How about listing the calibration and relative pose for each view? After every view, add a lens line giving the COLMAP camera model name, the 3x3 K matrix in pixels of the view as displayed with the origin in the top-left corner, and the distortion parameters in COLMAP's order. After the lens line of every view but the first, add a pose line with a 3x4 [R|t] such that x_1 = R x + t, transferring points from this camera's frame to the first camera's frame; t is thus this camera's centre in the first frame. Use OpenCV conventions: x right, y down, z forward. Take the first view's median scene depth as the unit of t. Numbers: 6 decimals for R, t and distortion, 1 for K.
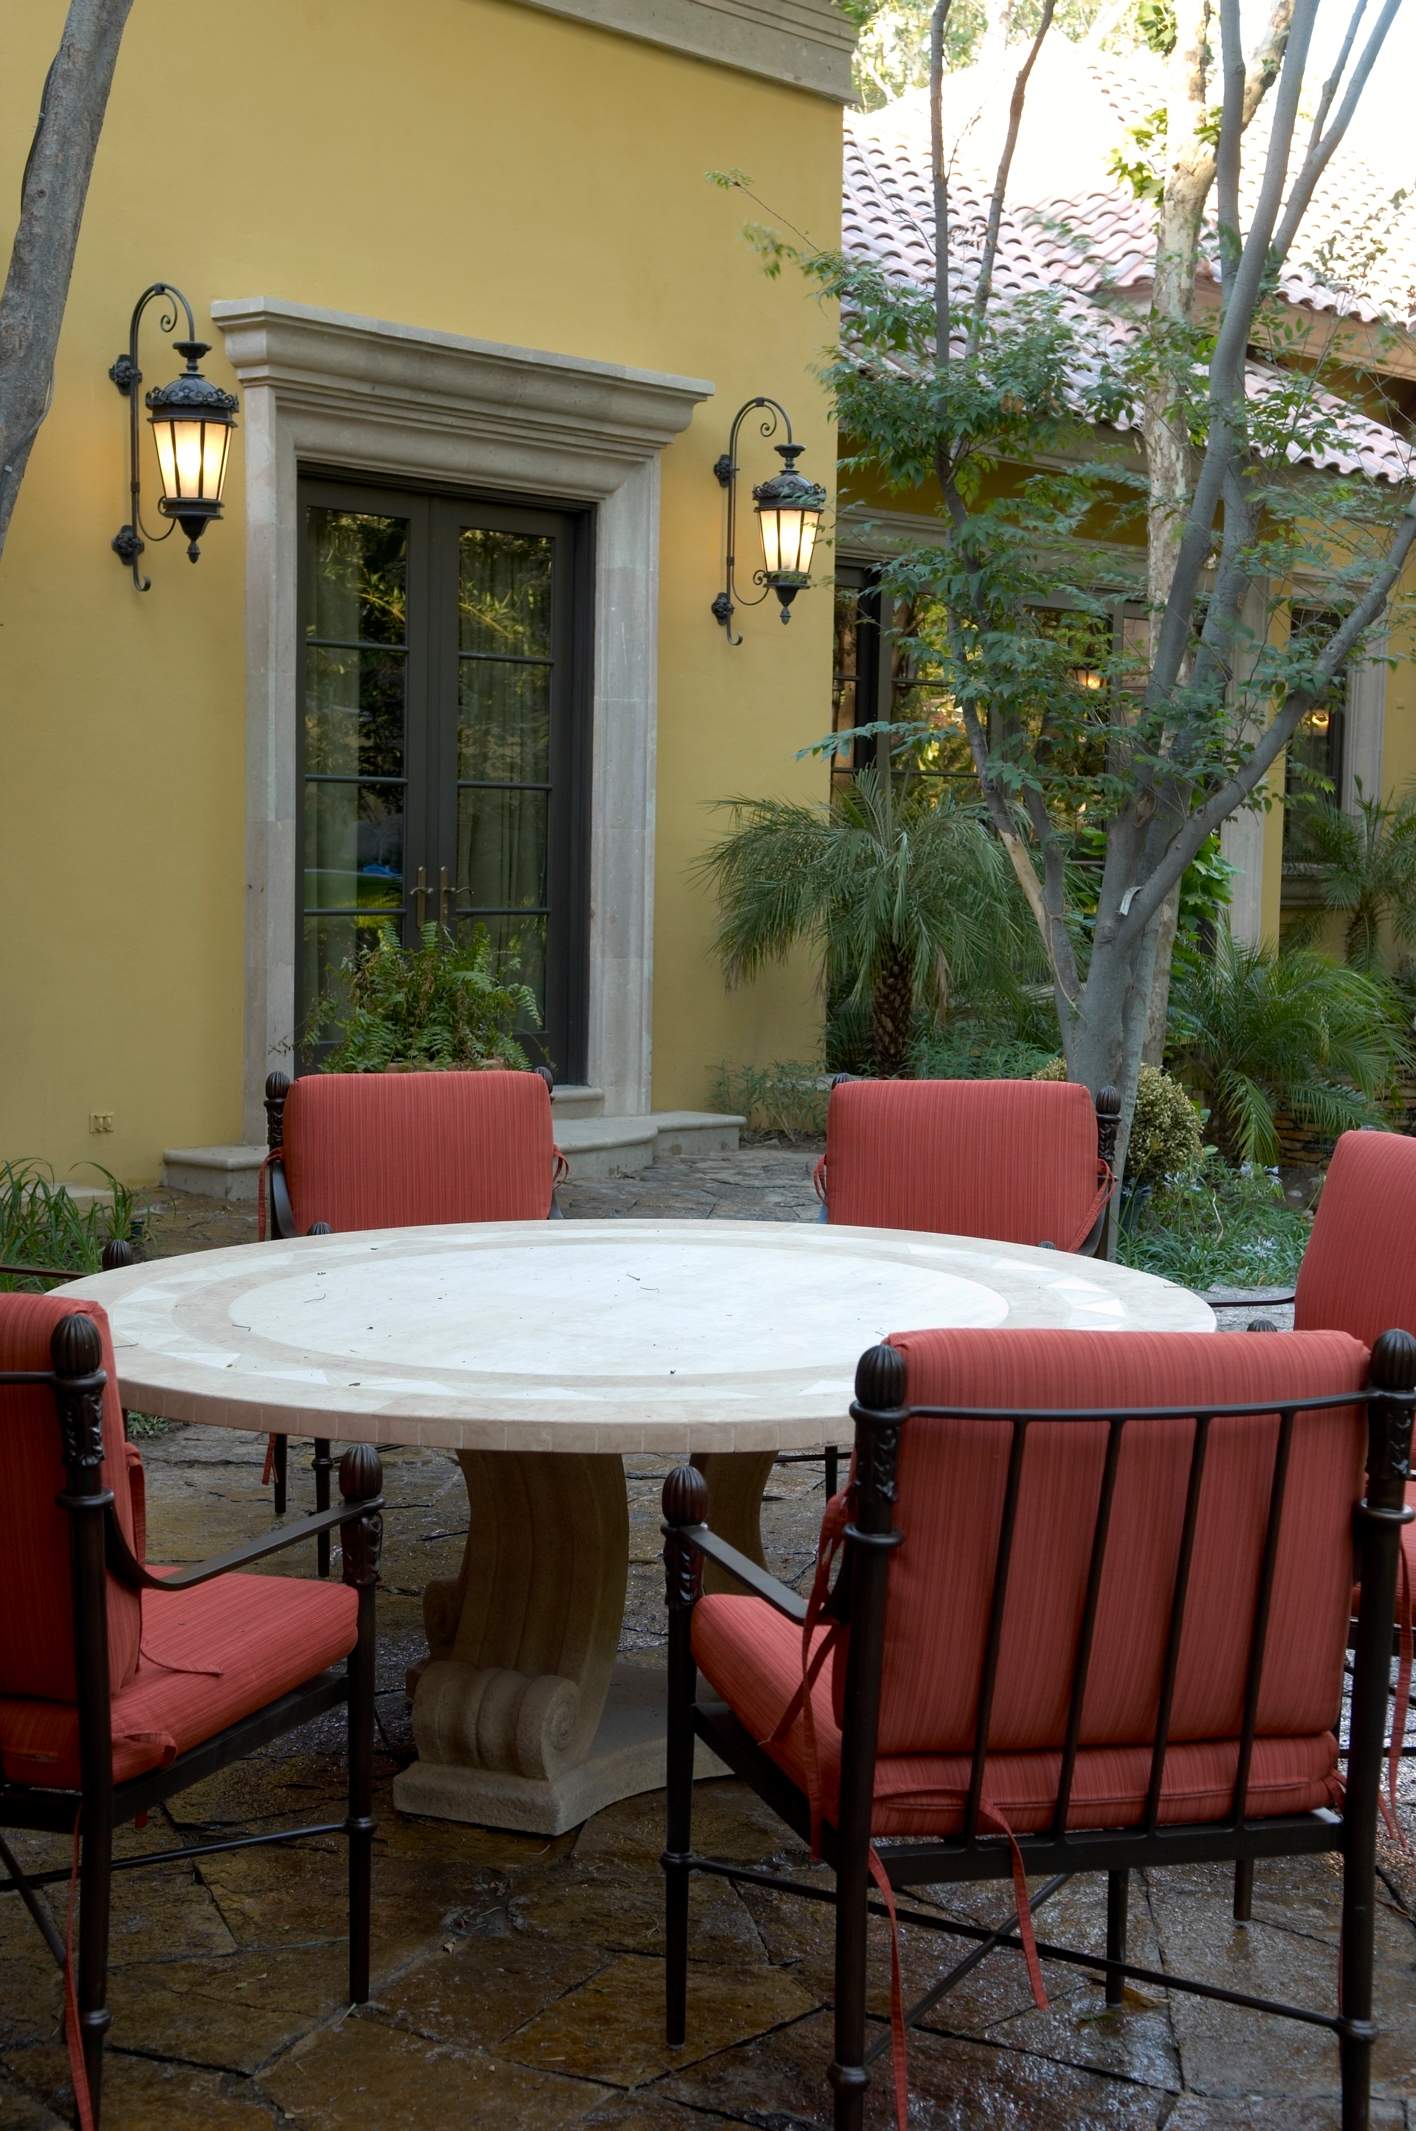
lens RADIAL K [[2772.4, 0, 673.1], [0, 2772.4, 1074.5], [0, 0, 1]] dist [0.105876, 0.051079]
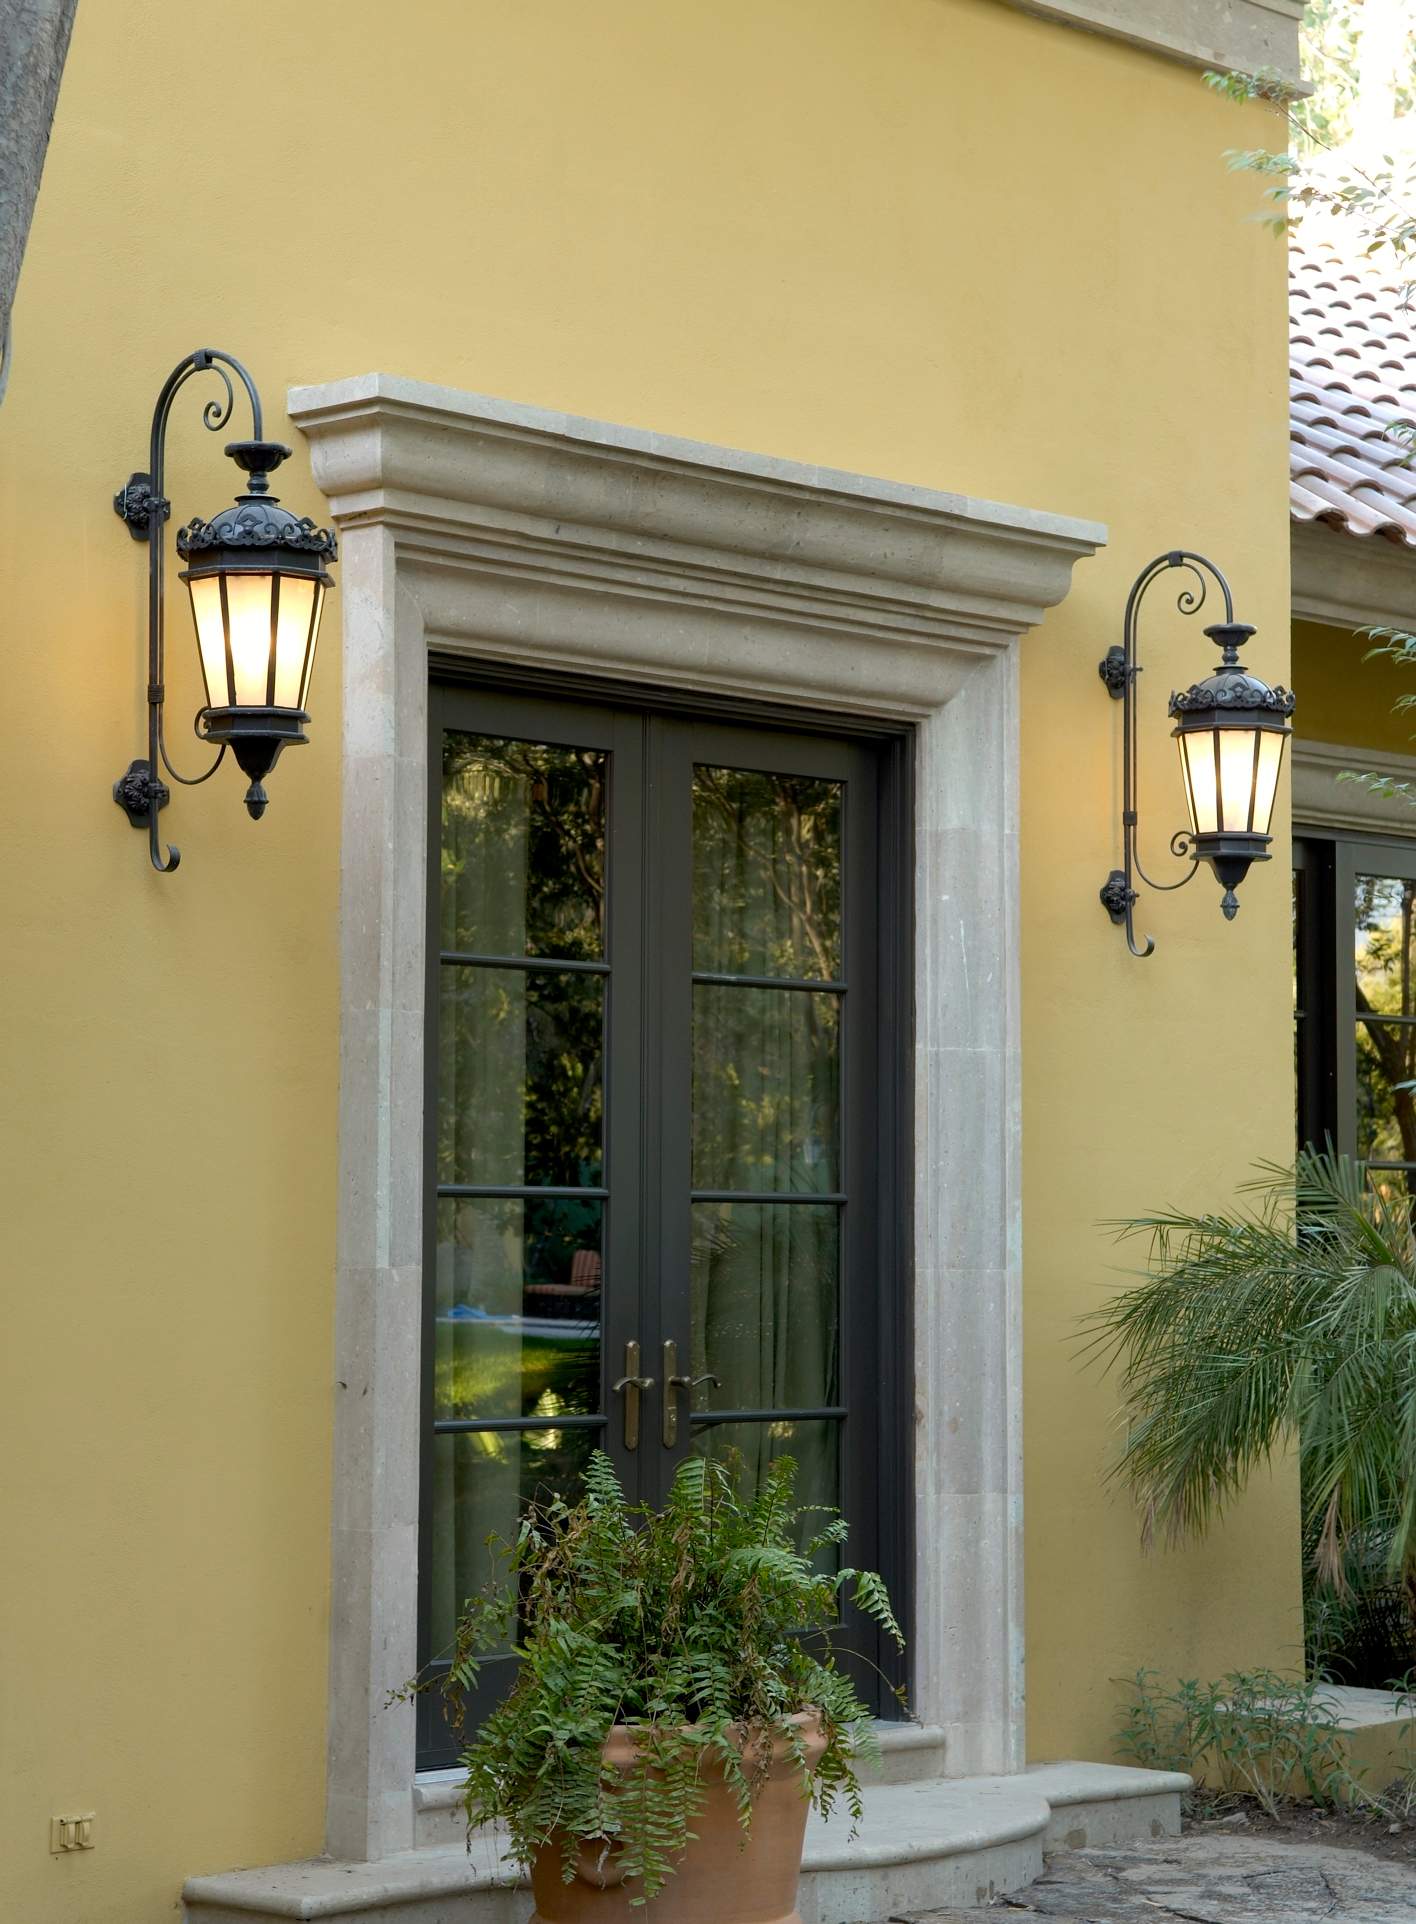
lens RADIAL K [[3911.4, 0, 632.6], [0, 3911.4, 958.2], [0, 0, 1]] dist [0.208709, 0.148062]
pose [[0.997953, -0.020315, -0.060637, -0.041125], [0.010163, 0.986530, -0.163264, -0.021217], [0.063137, 0.162313, 0.984717, 0.194341]]
